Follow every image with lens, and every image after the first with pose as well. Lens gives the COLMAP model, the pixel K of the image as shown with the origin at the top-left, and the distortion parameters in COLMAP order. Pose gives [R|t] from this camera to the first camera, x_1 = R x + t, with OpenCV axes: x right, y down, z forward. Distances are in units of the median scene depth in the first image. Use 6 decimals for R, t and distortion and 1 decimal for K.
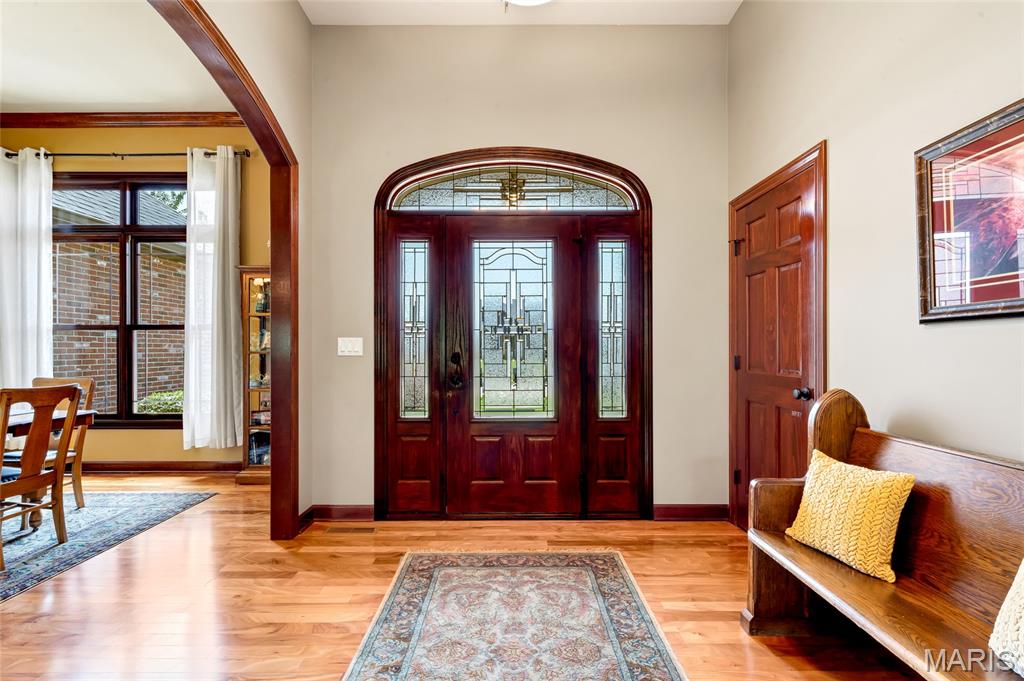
lens RADIAL K [[478.8, 0, 521.0], [0, 478.8, 353.6], [0, 0, 1]] dist [-0.002867, 0.000981]
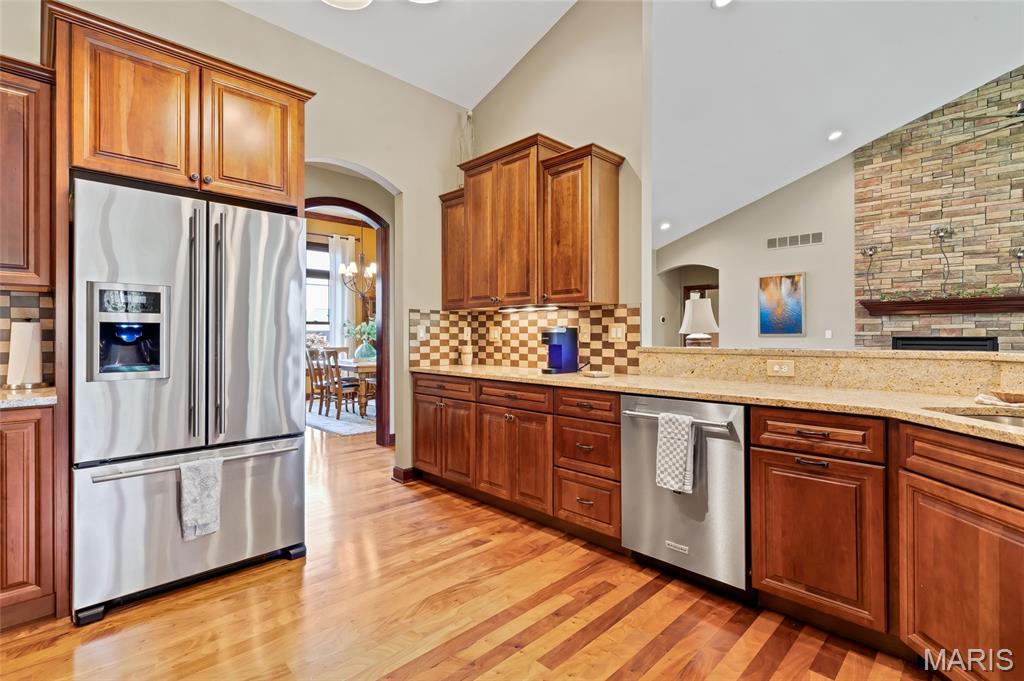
lens RADIAL K [[478.8, 0, 503.3], [0, 478.8, 336.2], [0, 0, 1]] dist [-0.002867, 0.000981]
pose [[0.719431, 0.004364, 0.694551, -1.589338], [-0.008289, 0.999963, 0.002303, -0.009371], [-0.694515, -0.007414, 0.719440, -0.947221]]
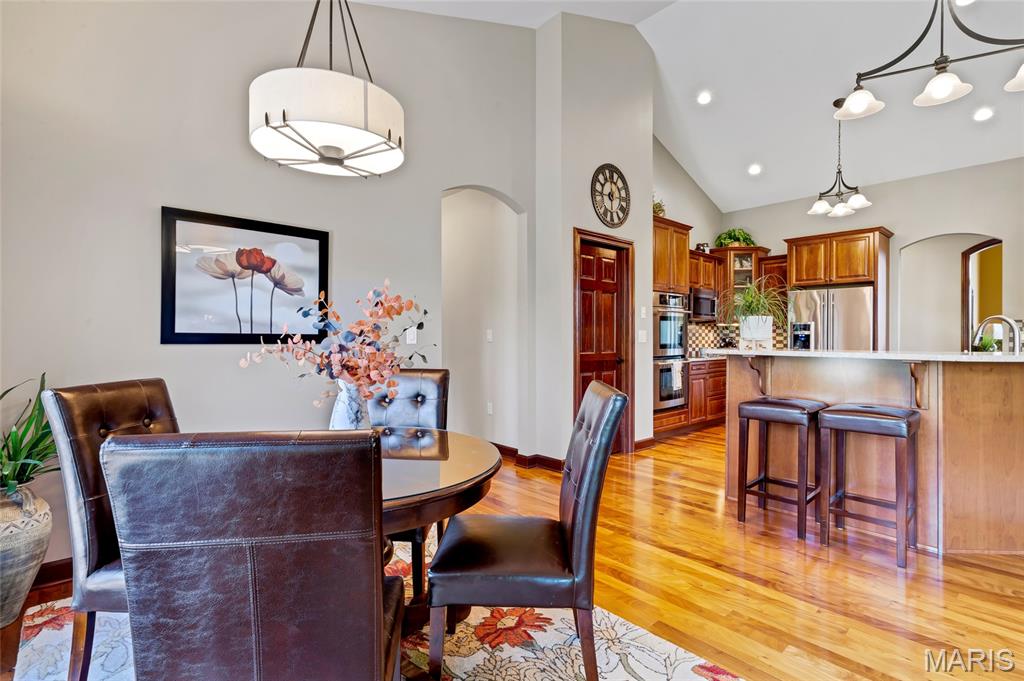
lens RADIAL K [[478.8, 0, 507.4], [0, 478.8, 338.4], [0, 0, 1]] dist [-0.002867, 0.000981]
pose [[0.663196, 0.008183, -0.748401, -1.046518], [-0.000116, 0.999941, 0.010831, -0.021502], [0.748445, -0.007096, 0.663158, -1.970683]]
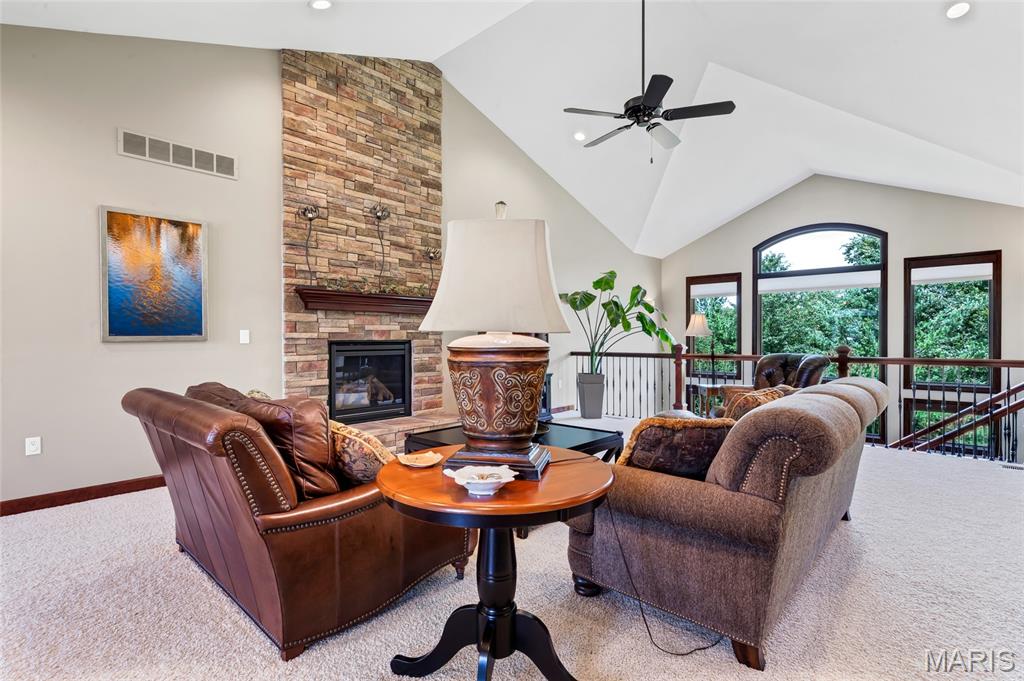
lens RADIAL K [[497.8, 0, 514.4], [0, 497.8, 335.5], [0, 0, 1]] dist [0.010094, -0.000493]
pose [[-0.737595, 0.008617, 0.675188, -0.760218], [0.000363, 0.999923, -0.012365, -0.011220], [-0.675243, -0.008875, -0.737542, -0.195691]]
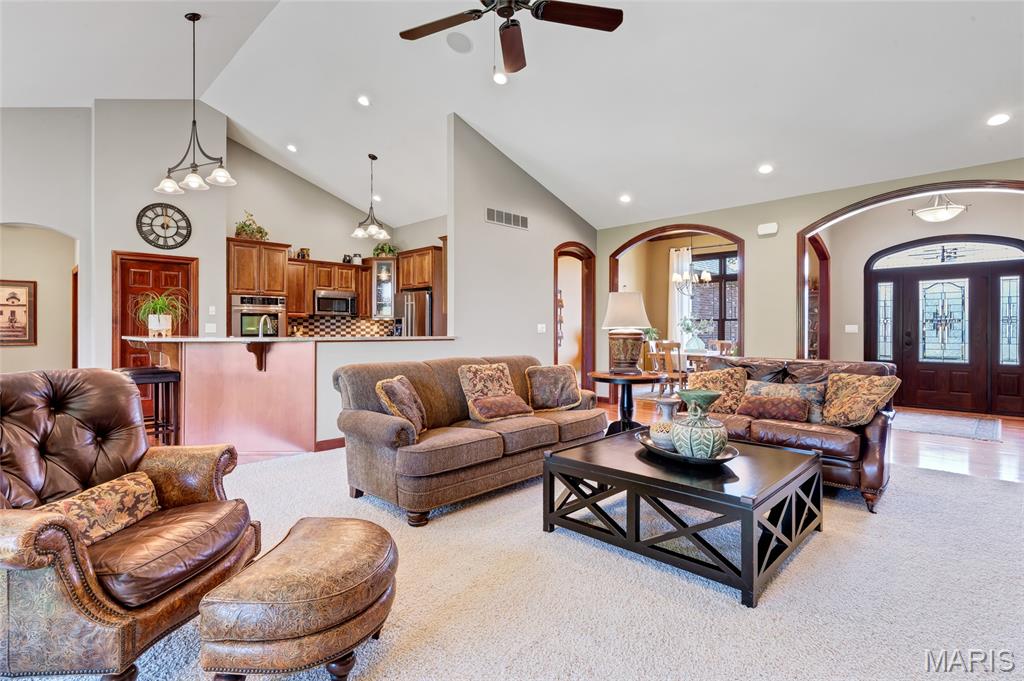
lens RADIAL K [[497.8, 0, 506.9], [0, 497.8, 331.0], [0, 0, 1]] dist [0.010094, -0.000493]
pose [[0.708888, 0.004366, -0.705307, 0.134284], [-0.000611, 0.999984, 0.005576, -0.012384], [0.705320, -0.003522, 0.708880, -1.444255]]
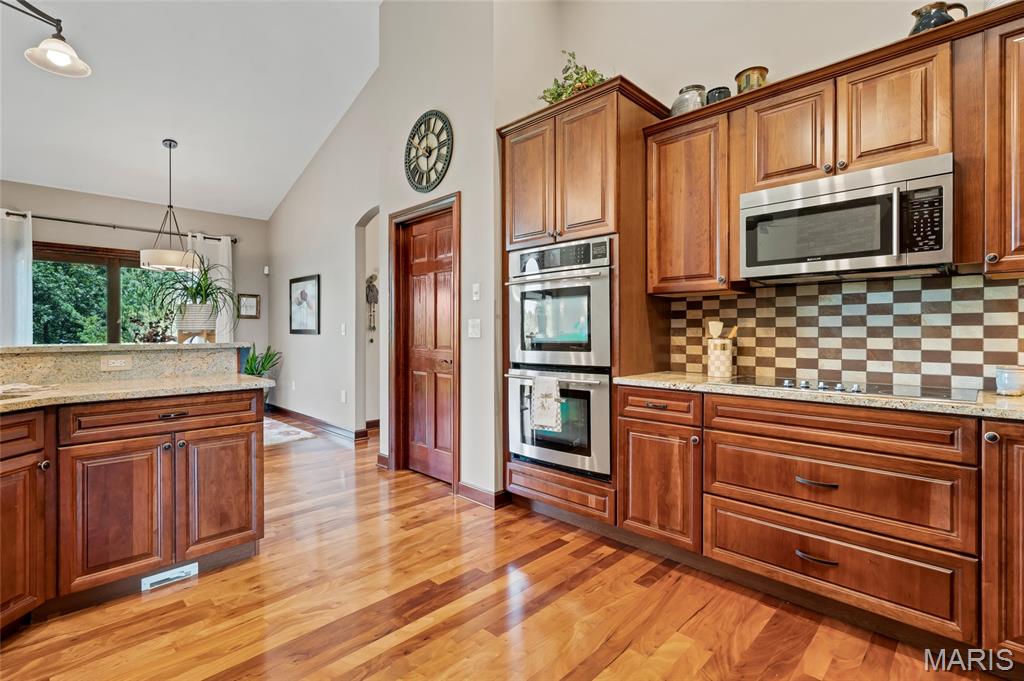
lens RADIAL K [[478.8, 0, 508.4], [0, 478.8, 333.2], [0, 0, 1]] dist [-0.002867, 0.000981]
pose [[-0.707230, 0.005111, -0.706965, -1.194819], [0.007023, 0.999975, 0.000204, -0.006988], [0.706949, -0.004821, -0.707248, -0.406951]]
